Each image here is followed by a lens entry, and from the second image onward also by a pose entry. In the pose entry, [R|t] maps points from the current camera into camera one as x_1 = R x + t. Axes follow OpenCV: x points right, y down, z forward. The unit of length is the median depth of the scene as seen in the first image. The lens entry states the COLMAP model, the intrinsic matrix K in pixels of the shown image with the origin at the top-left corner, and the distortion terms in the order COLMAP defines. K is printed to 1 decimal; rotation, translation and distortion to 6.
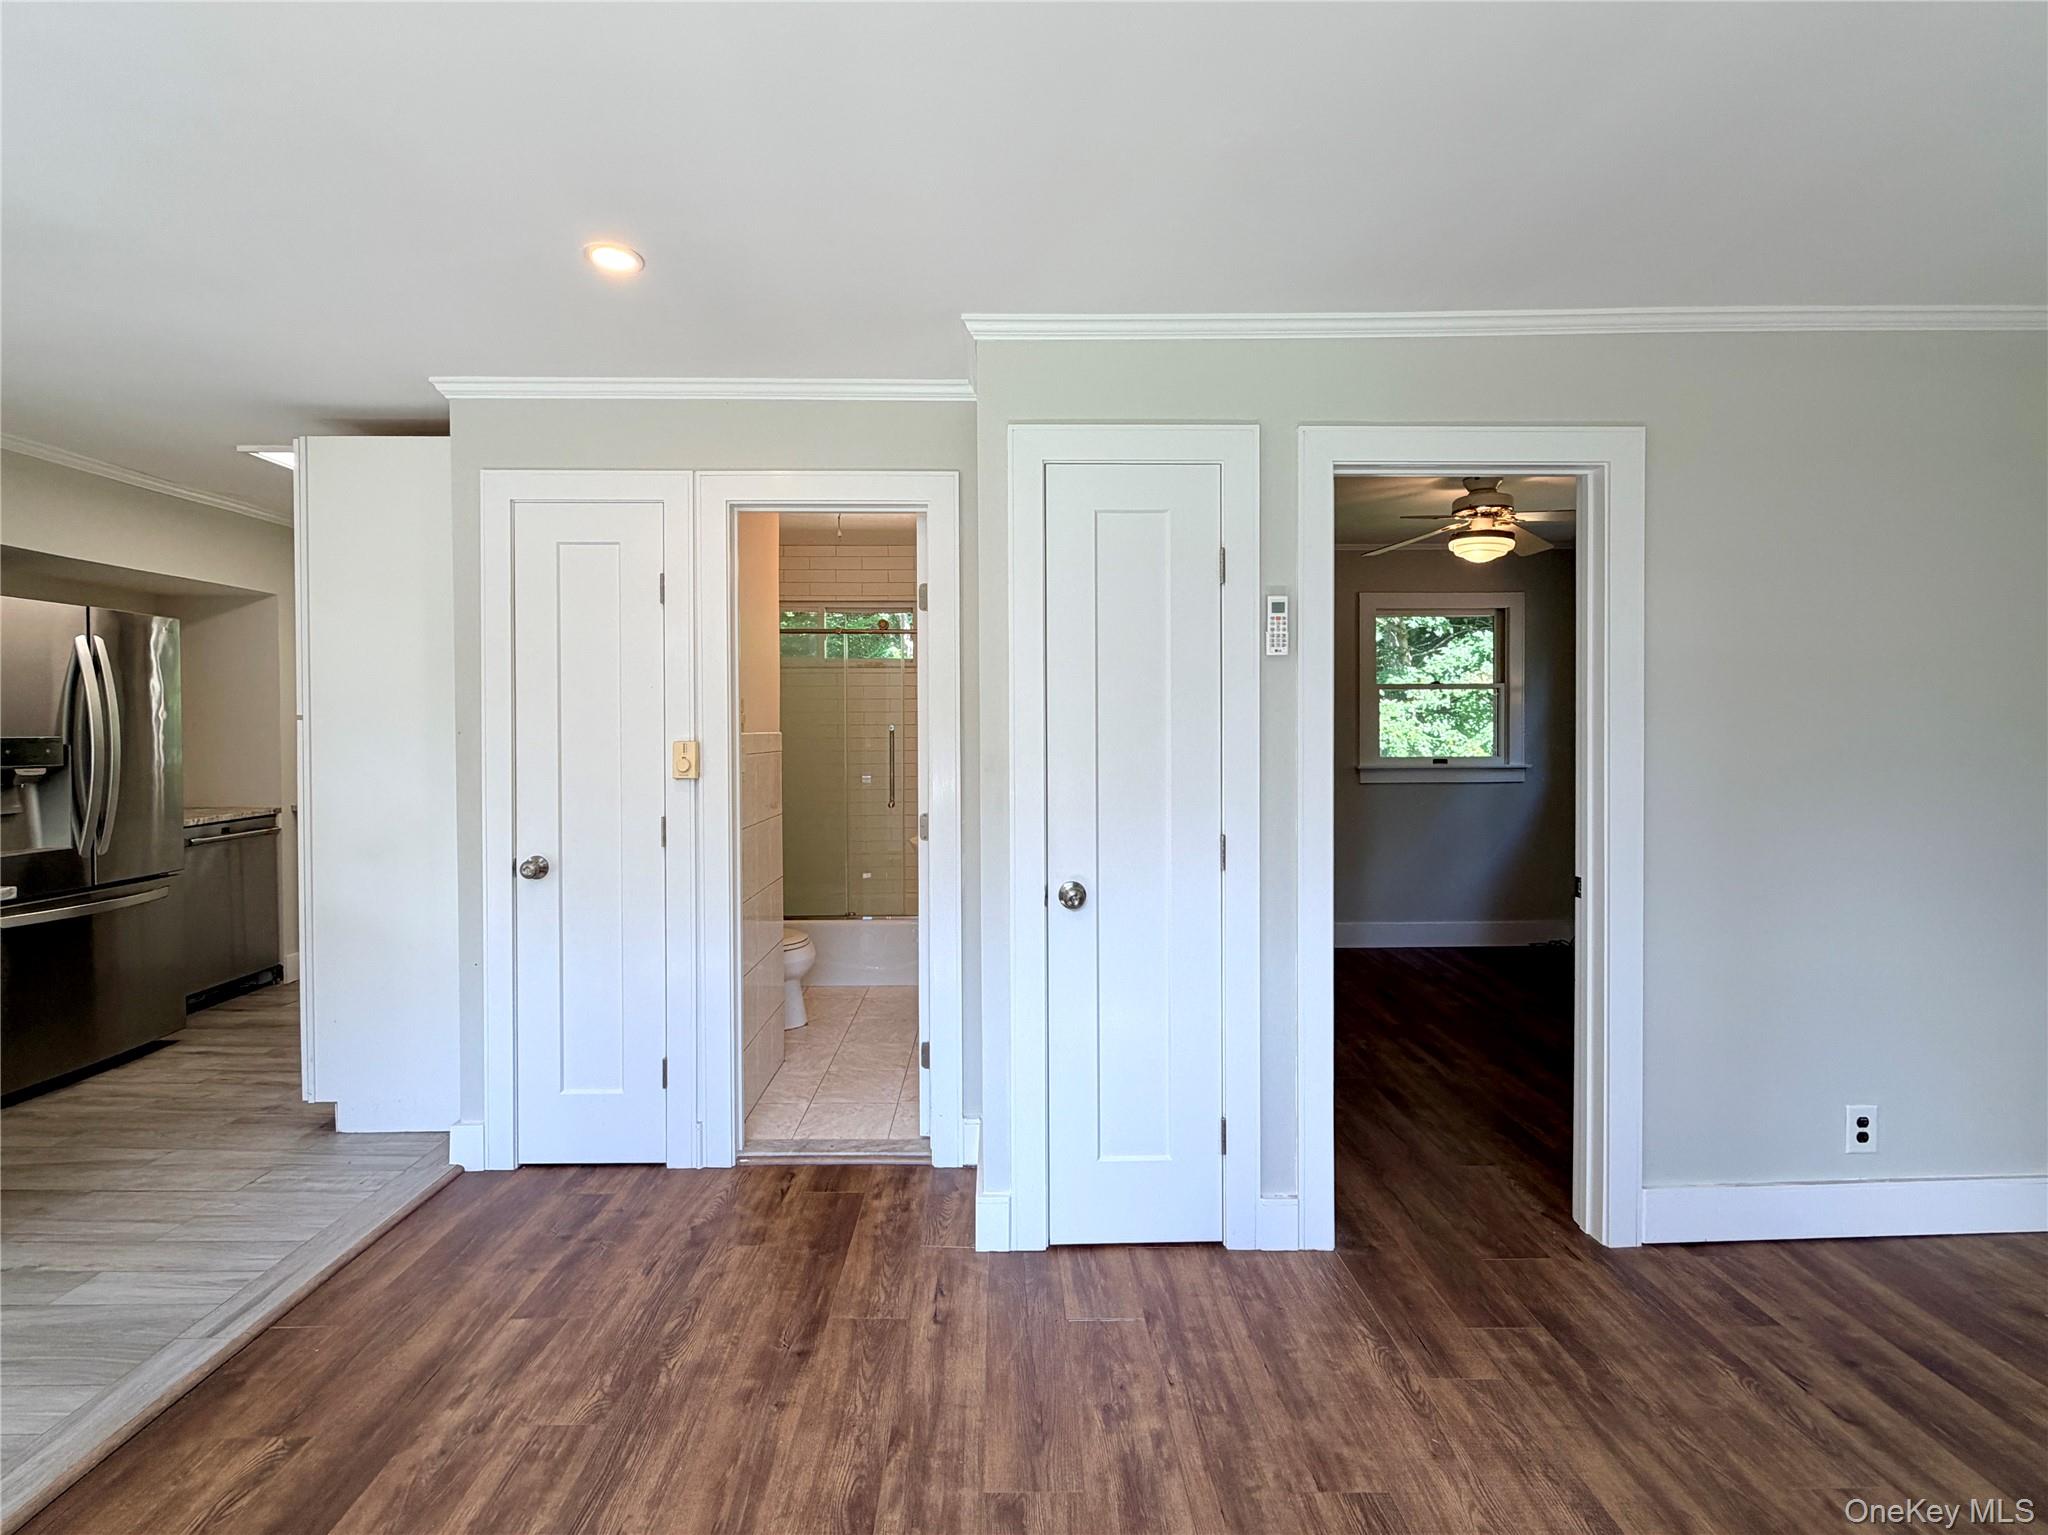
lens RADIAL K [[928.5, 0, 1014.2], [0, 928.5, 746.6], [0, 0, 1]] dist [0.002146, 0.000359]
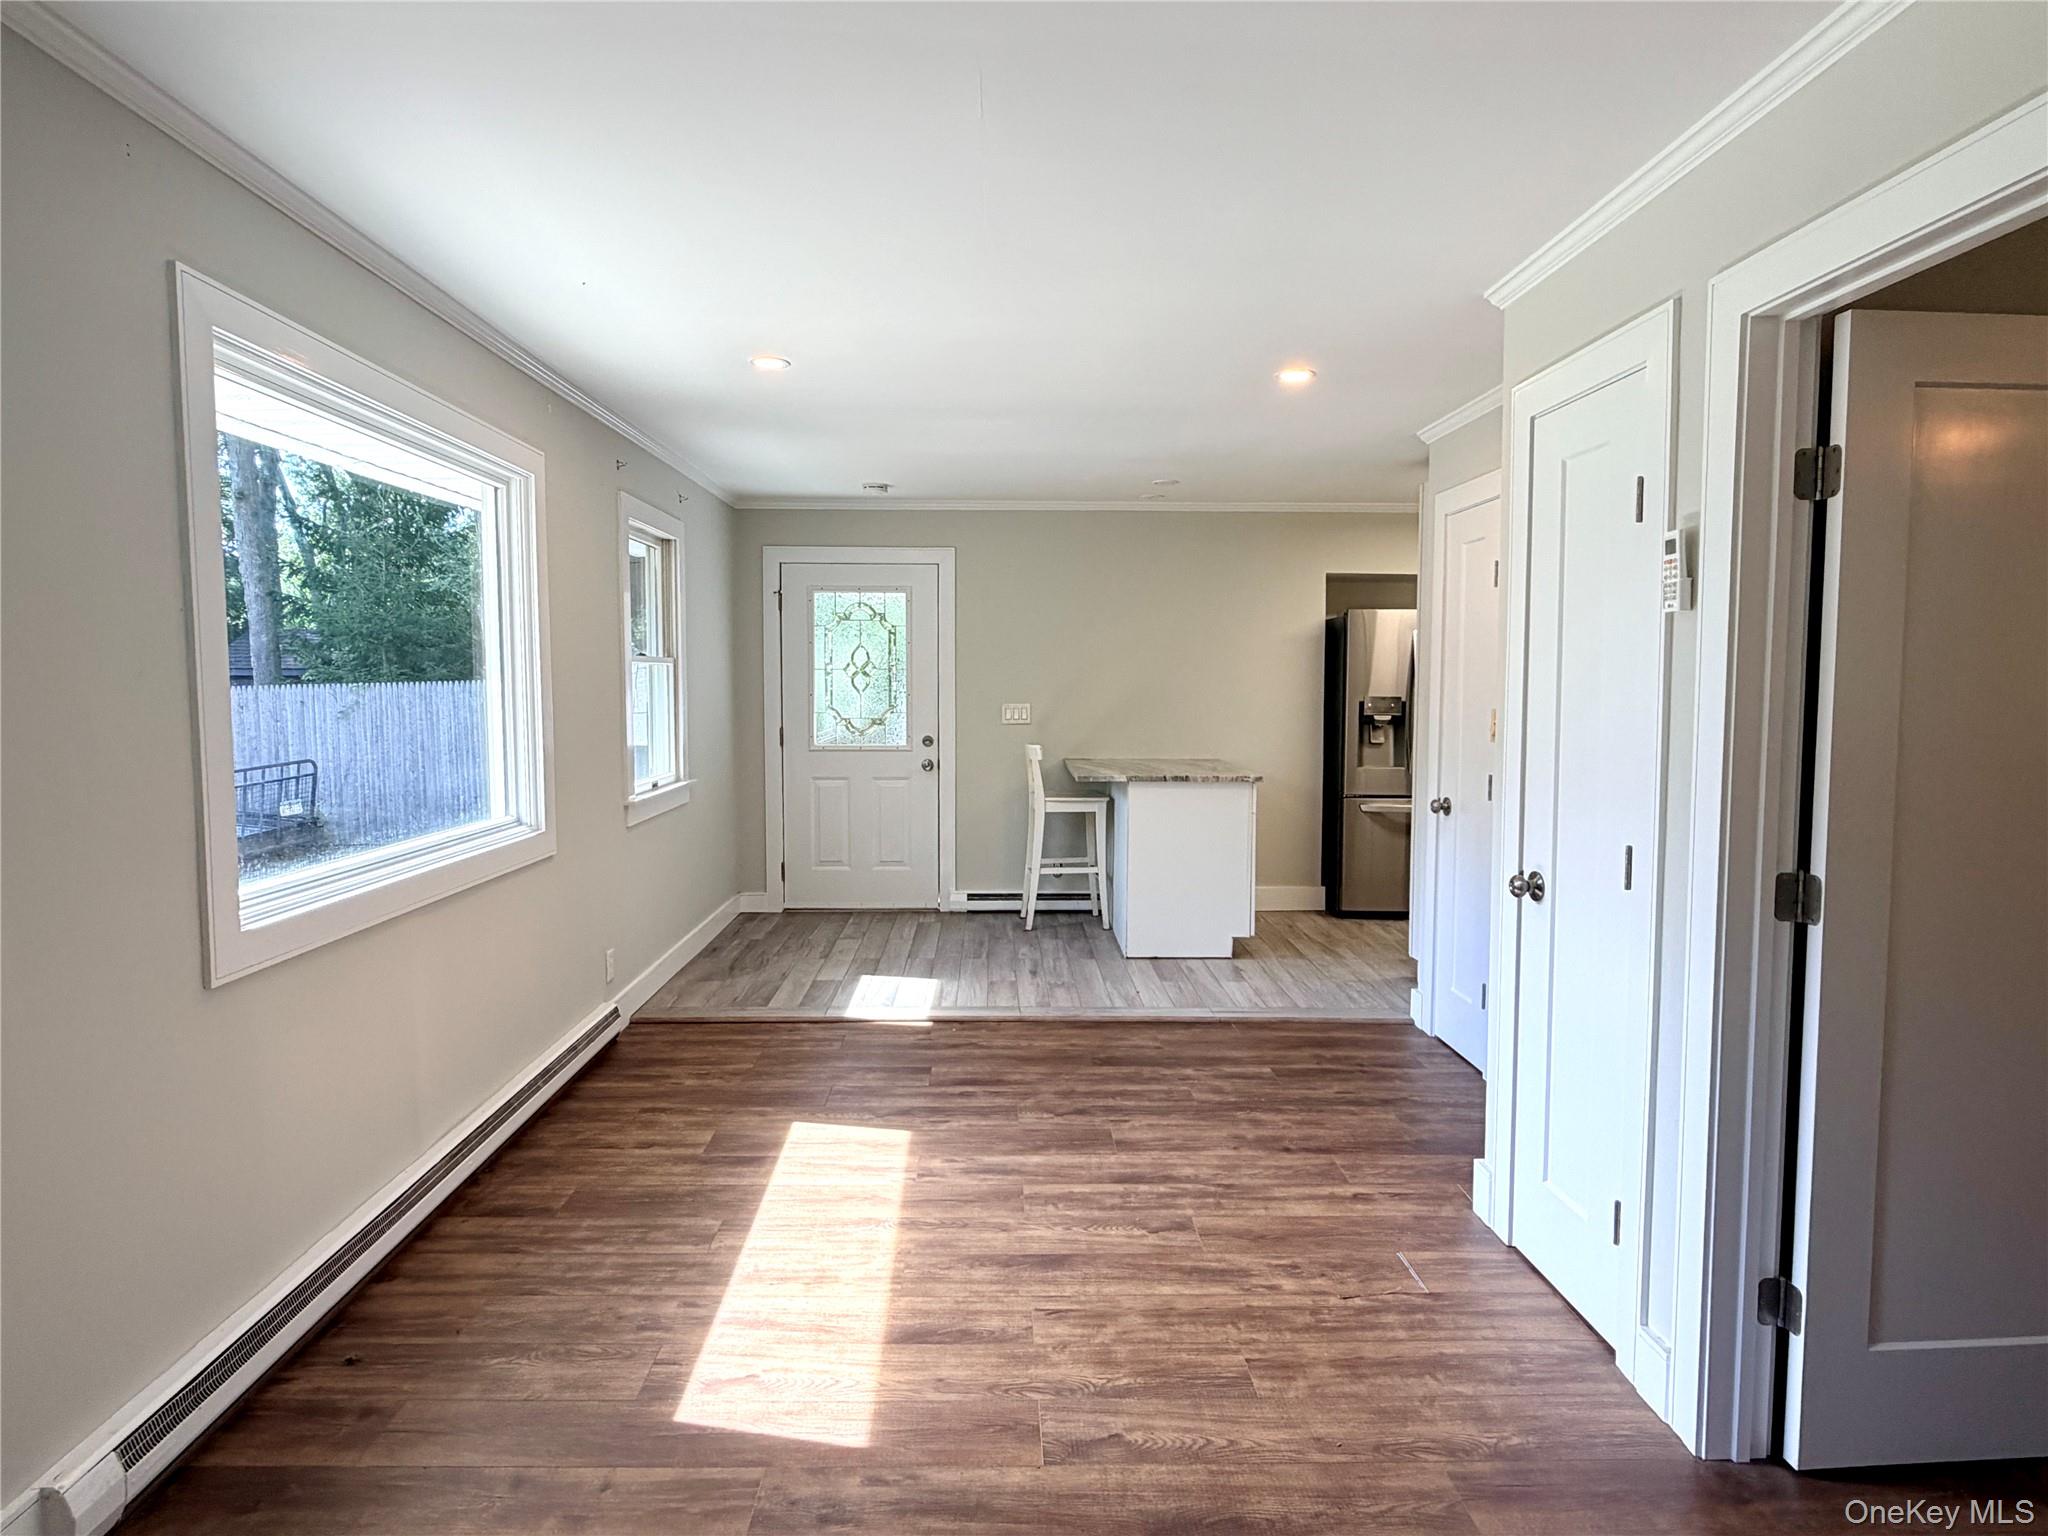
lens RADIAL K [[1095.4, 0, 1009.3], [0, 1095.4, 770.8], [0, 0, 1]] dist [0.001251, 0.001166]
pose [[0.006299, 0.082222, -0.996594, 1.186153], [-0.024377, 0.996330, 0.082046, -0.031480], [0.999683, 0.023777, 0.008280, 0.486393]]
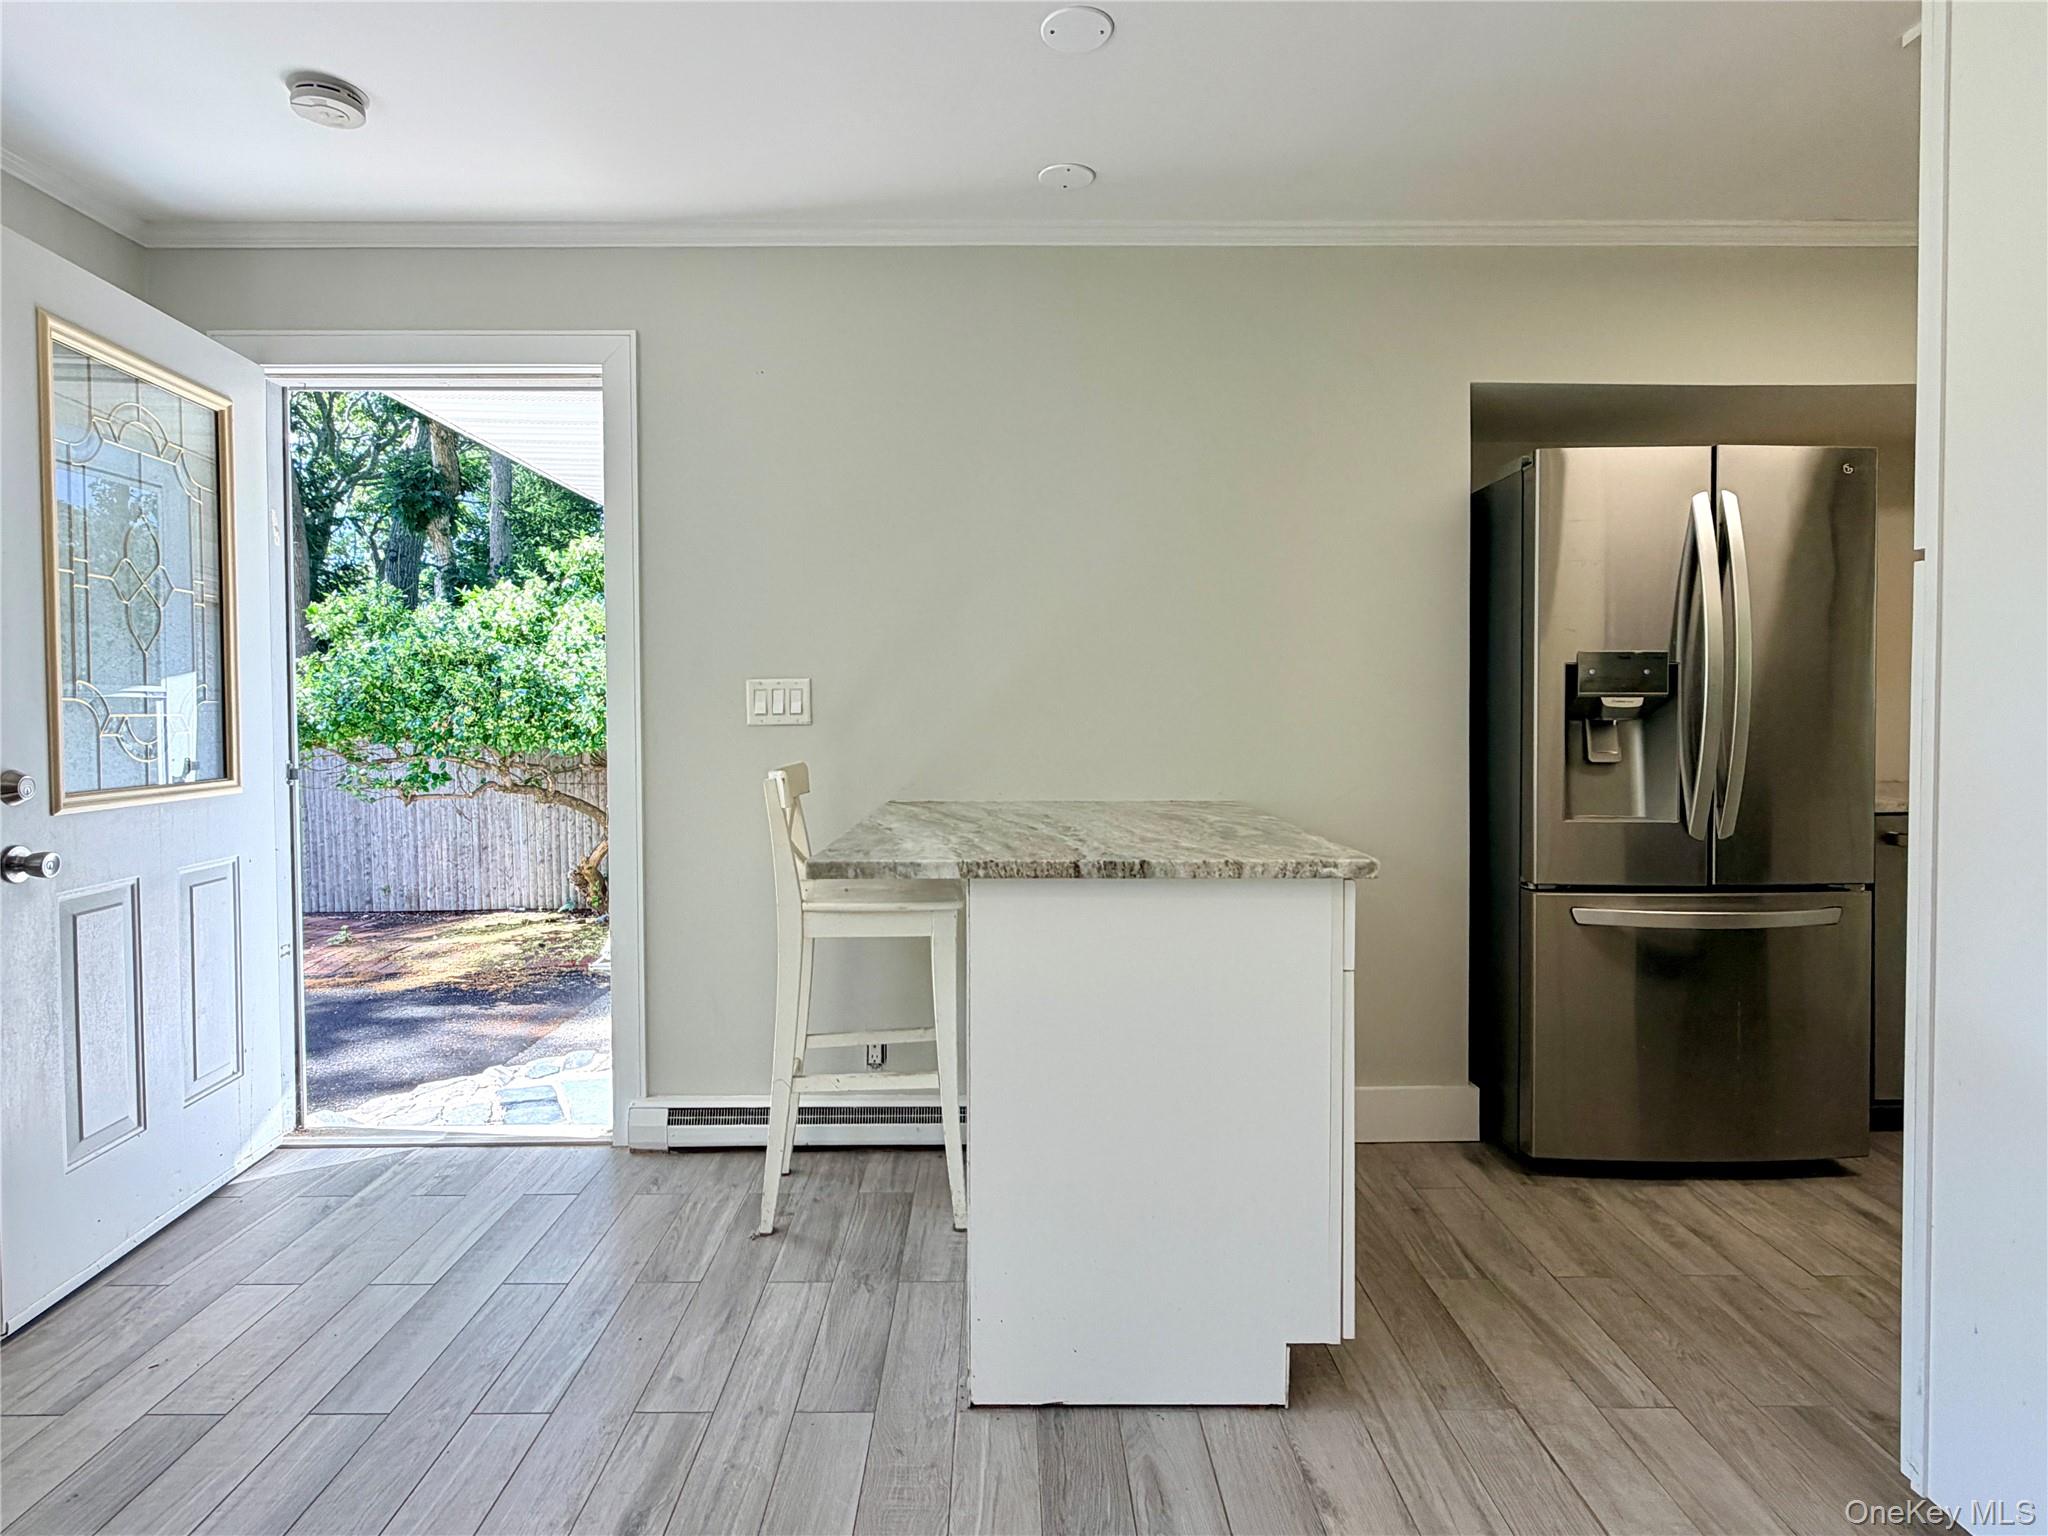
lens RADIAL K [[1085.4, 0, 1019.2], [0, 1085.4, 744.6], [0, 0, 1]] dist [-0.001045, 0.000080]
pose [[0.005585, 0.031586, -0.999485, -0.382062], [-0.020475, 0.999295, 0.031466, 0.058750], [0.999775, 0.020289, 0.006228, 0.790354]]
